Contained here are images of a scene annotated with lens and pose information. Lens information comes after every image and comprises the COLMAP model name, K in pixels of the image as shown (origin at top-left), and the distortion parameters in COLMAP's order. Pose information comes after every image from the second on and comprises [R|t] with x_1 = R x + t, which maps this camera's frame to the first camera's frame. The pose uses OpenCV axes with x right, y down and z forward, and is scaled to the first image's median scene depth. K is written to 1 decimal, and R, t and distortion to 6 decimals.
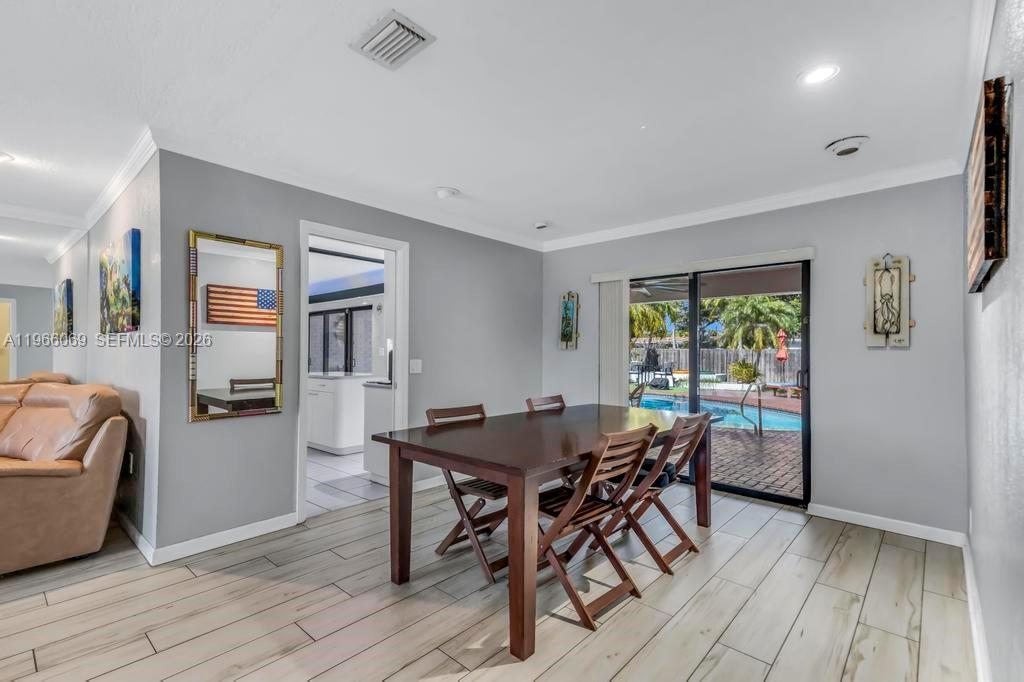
lens RADIAL K [[470.0, 0, 512.0], [0, 470.0, 341.0], [0, 0, 1]] dist [0.034403, 0.000213]
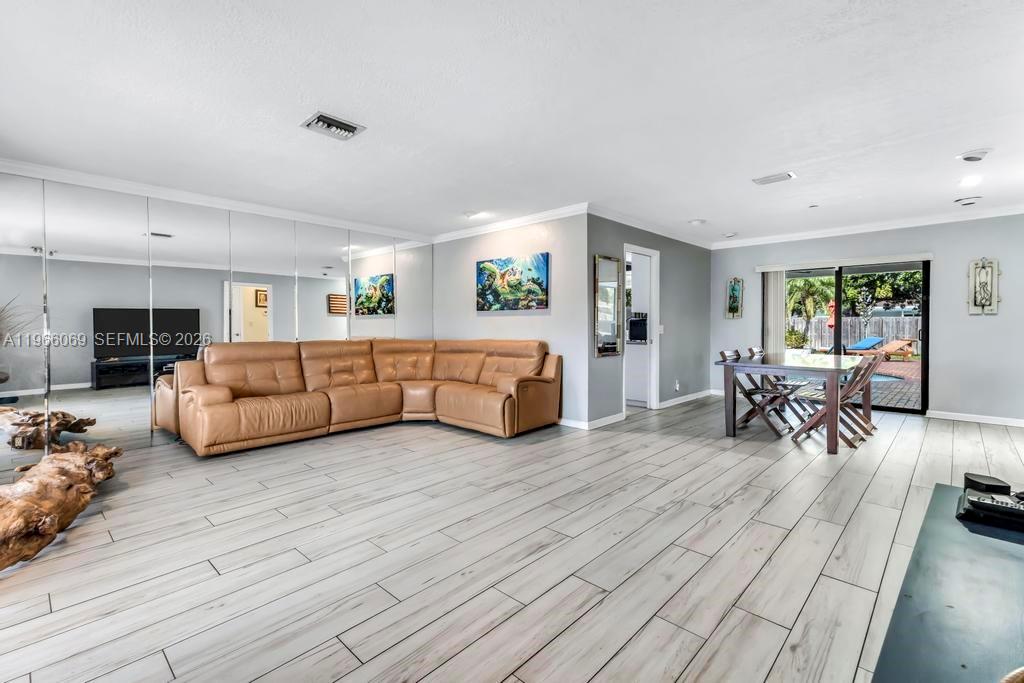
lens RADIAL K [[463.9, 0, 515.5], [0, 463.9, 322.6], [0, 0, 1]] dist [0.031319, 0.000214]
pose [[0.999707, -0.008958, -0.022475, -0.735854], [0.009446, 0.999720, 0.021706, -0.008047], [0.022274, -0.021912, 0.999512, -0.636310]]
